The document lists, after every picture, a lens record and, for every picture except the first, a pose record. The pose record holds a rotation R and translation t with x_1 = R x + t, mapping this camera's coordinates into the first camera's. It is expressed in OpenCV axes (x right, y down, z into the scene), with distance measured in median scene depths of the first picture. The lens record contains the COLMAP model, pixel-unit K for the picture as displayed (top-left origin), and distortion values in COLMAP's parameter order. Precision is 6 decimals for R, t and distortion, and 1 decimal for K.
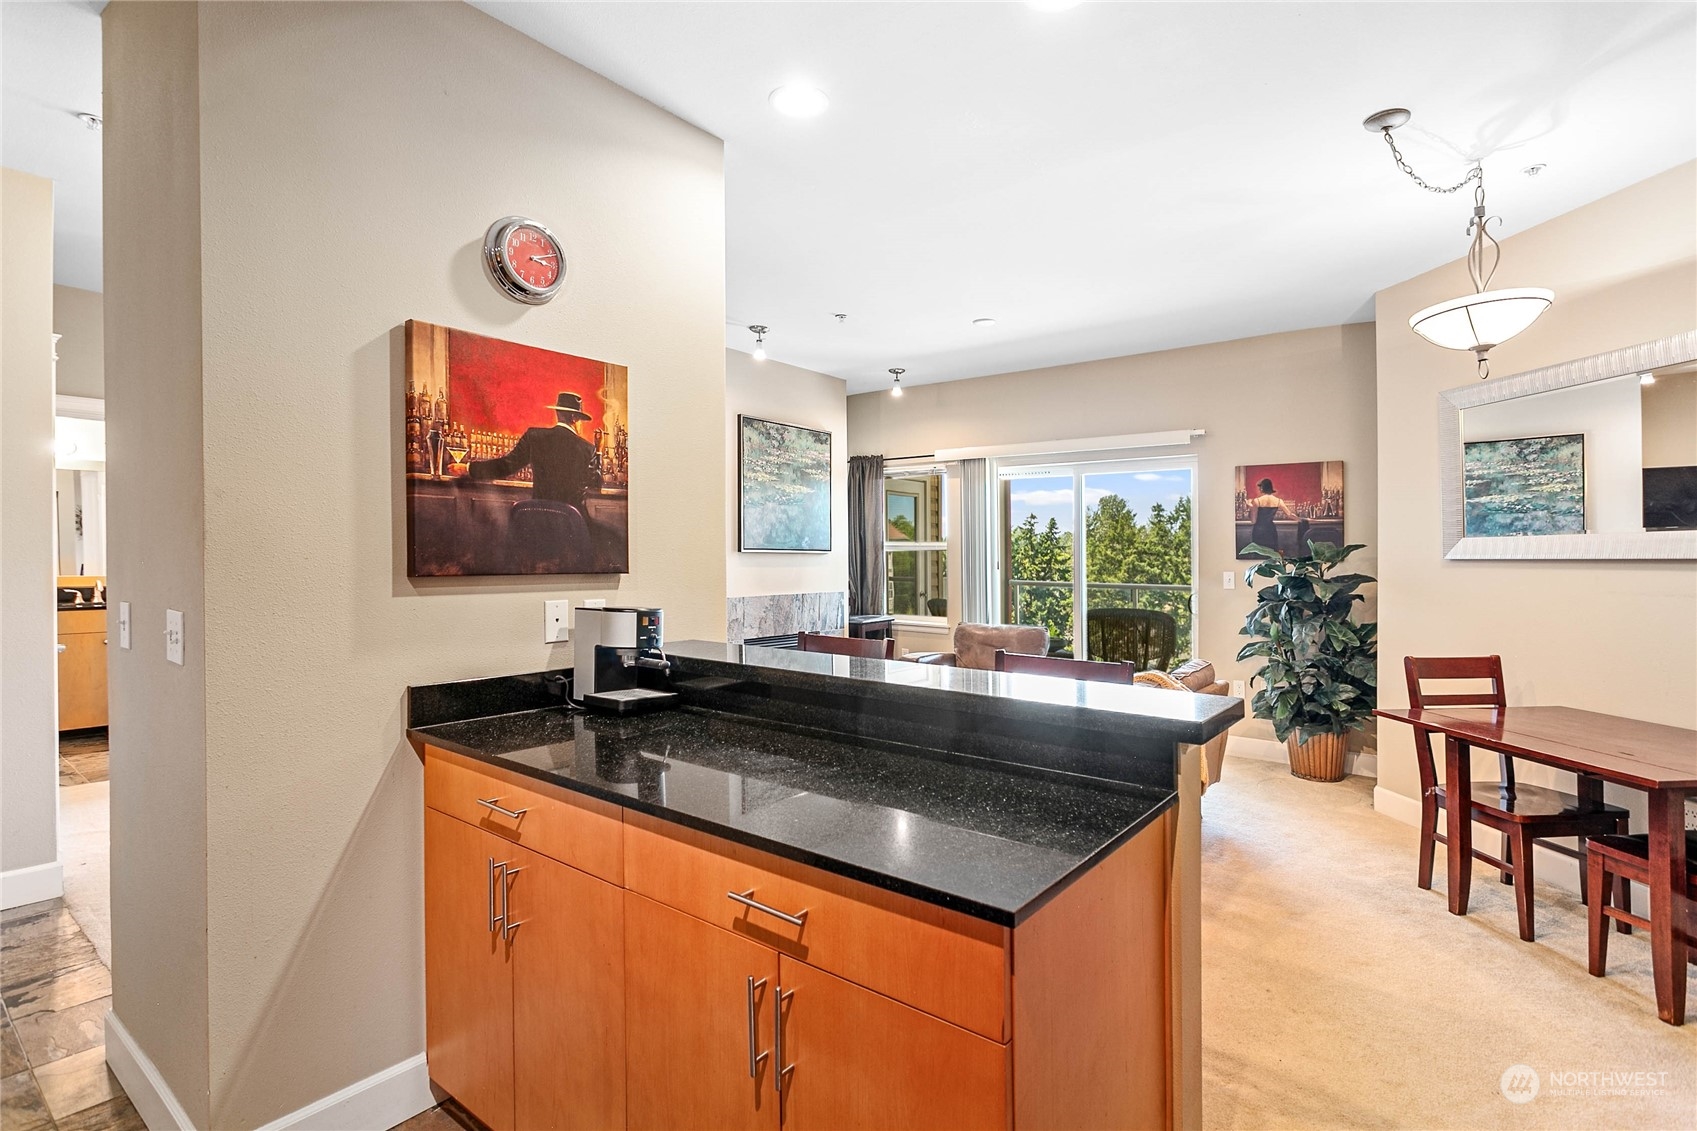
lens RADIAL K [[808.8, 0, 852.2], [0, 808.8, 537.0], [0, 0, 1]] dist [0.005214, -0.001947]
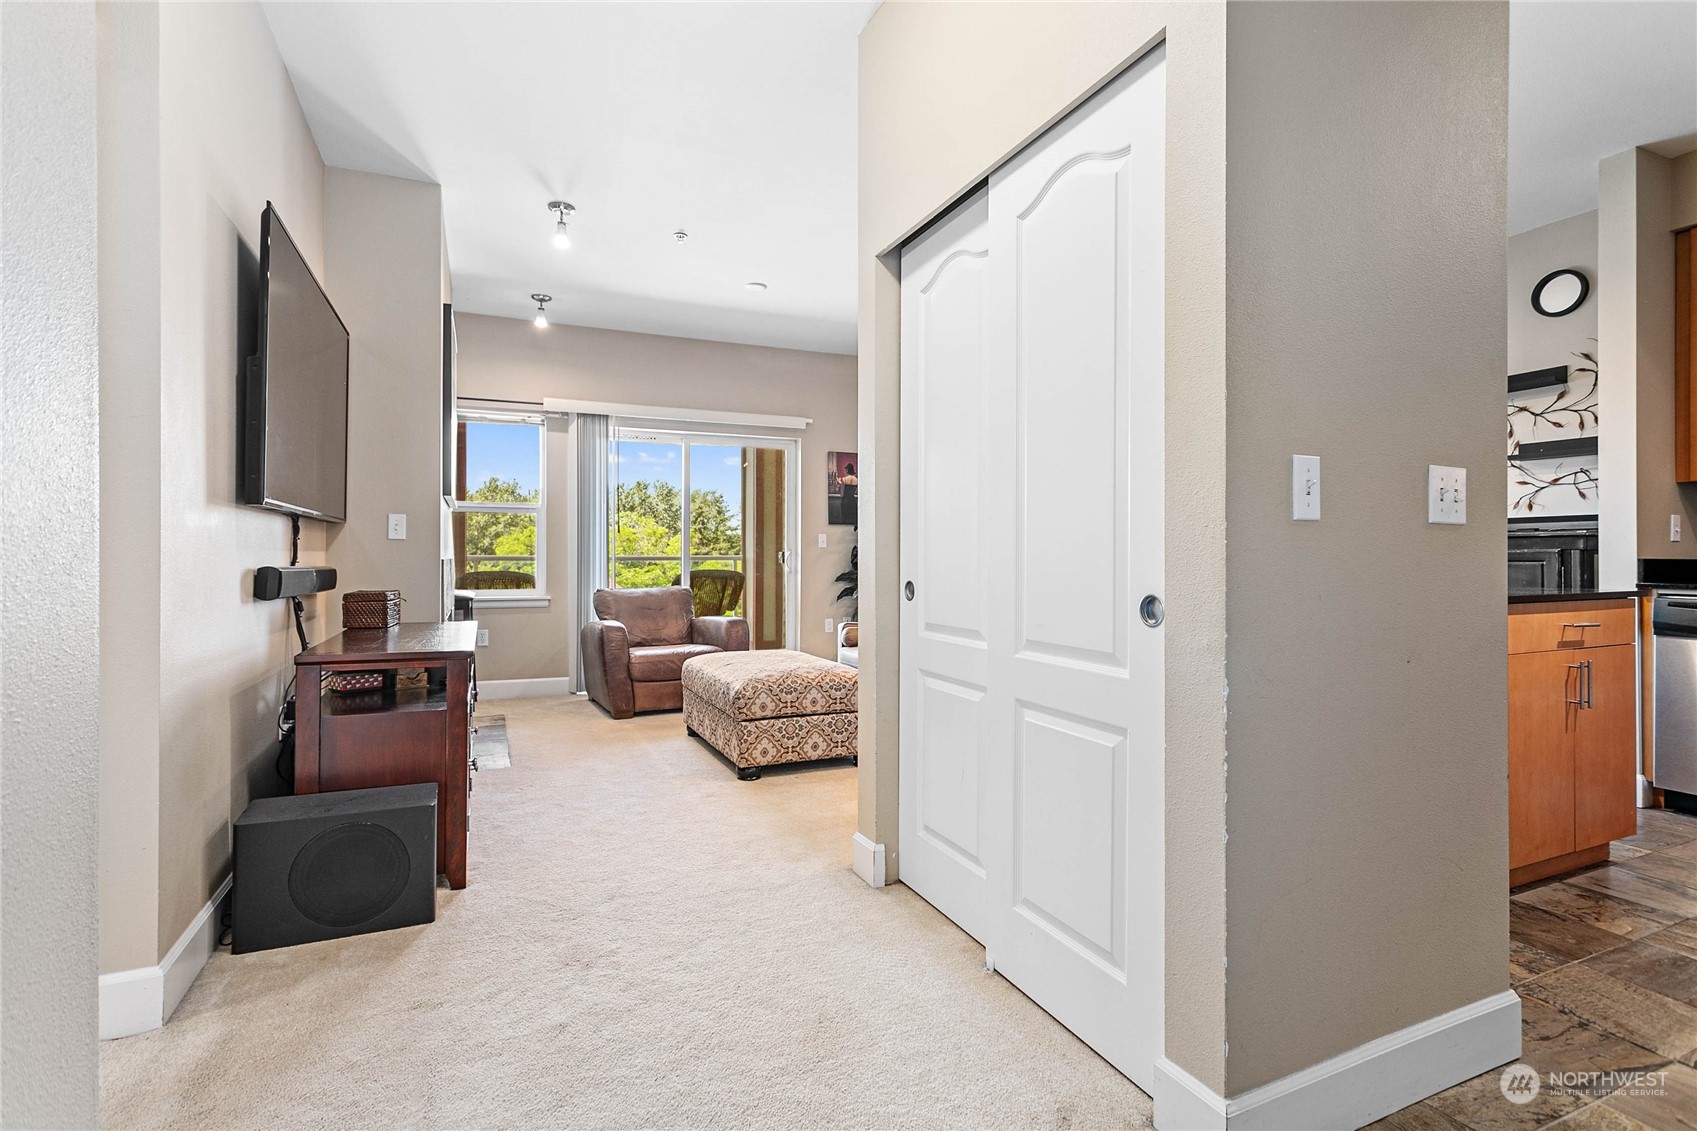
lens RADIAL K [[808.8, 0, 833.3], [0, 808.8, 555.3], [0, 0, 1]] dist [0.005214, -0.001947]
pose [[0.471285, -0.004318, 0.881970, -0.660488], [-0.012959, 0.999846, 0.011820, 0.062125], [-0.881886, -0.017000, 0.471157, 0.390360]]
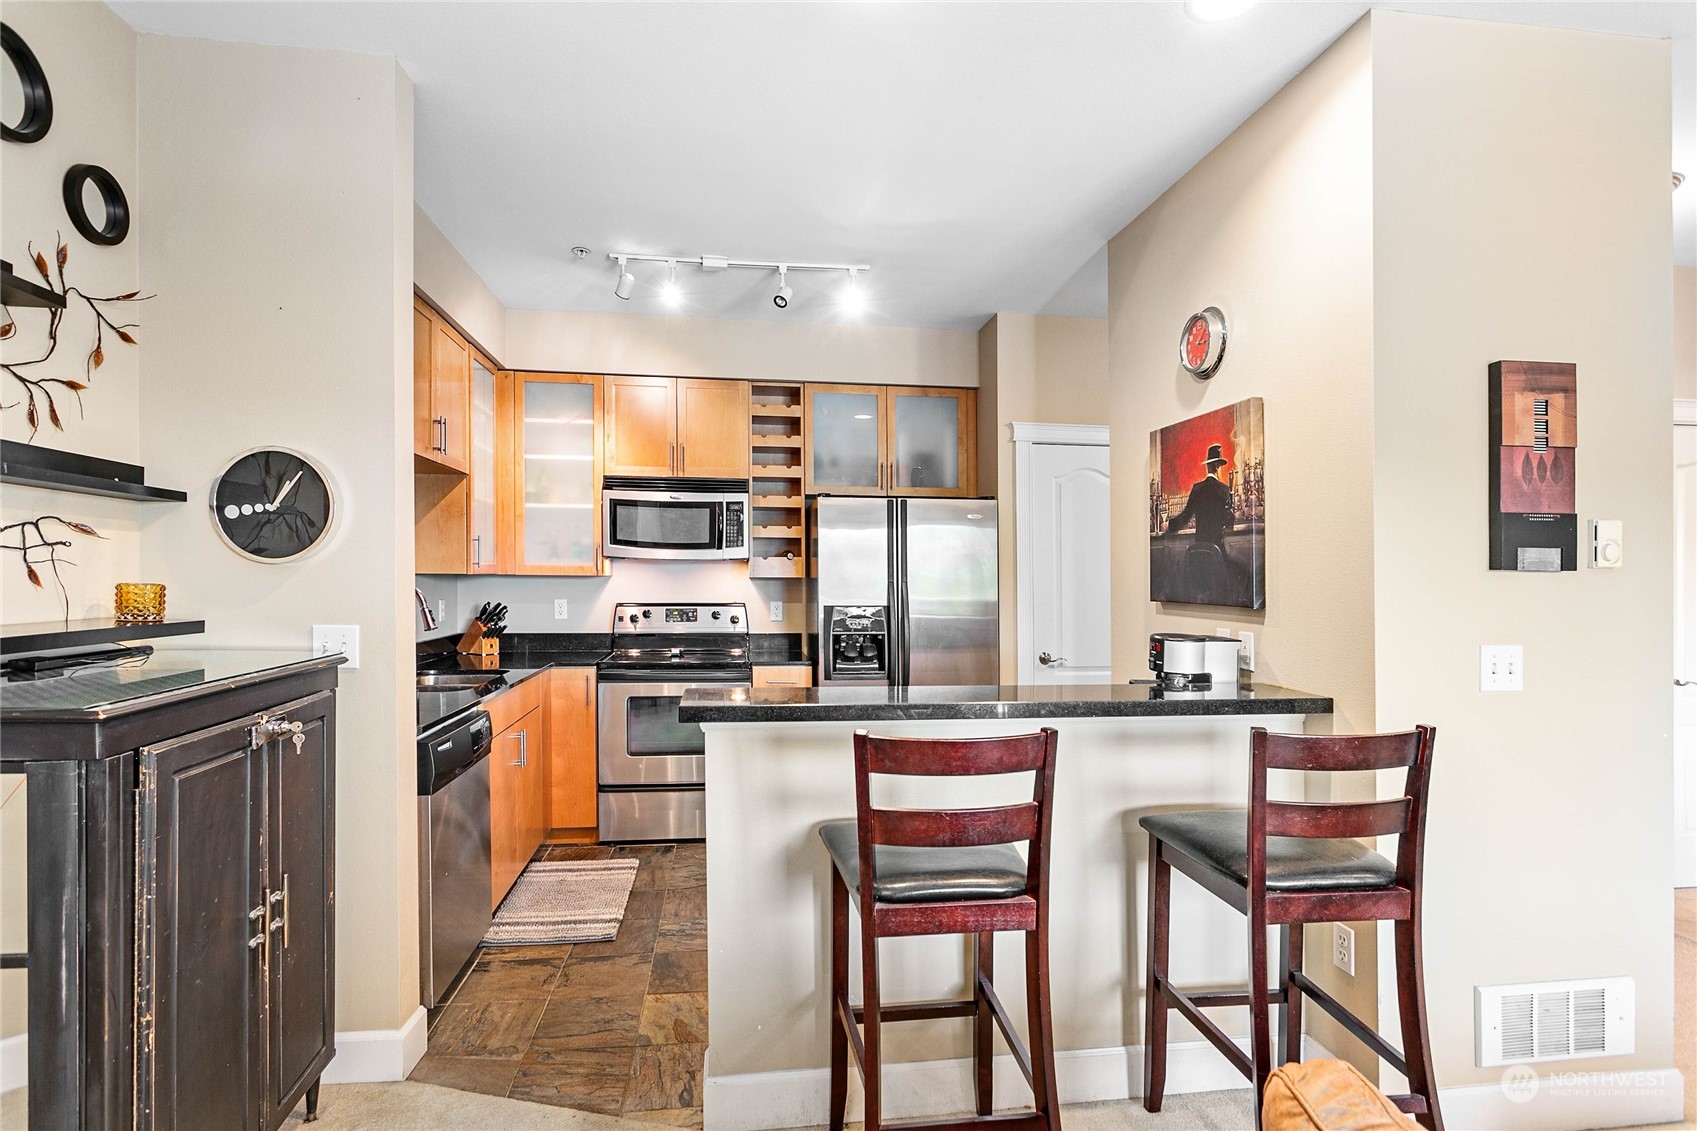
lens RADIAL K [[846.5, 0, 848.5], [0, 846.5, 594.5], [0, 0, 1]] dist [-0.011931, 0.005674]
pose [[-0.694137, 0.002772, -0.719837, 0.359525], [-0.001211, 0.999987, 0.005019, 0.010482], [0.719842, 0.004355, -0.694125, 0.611199]]
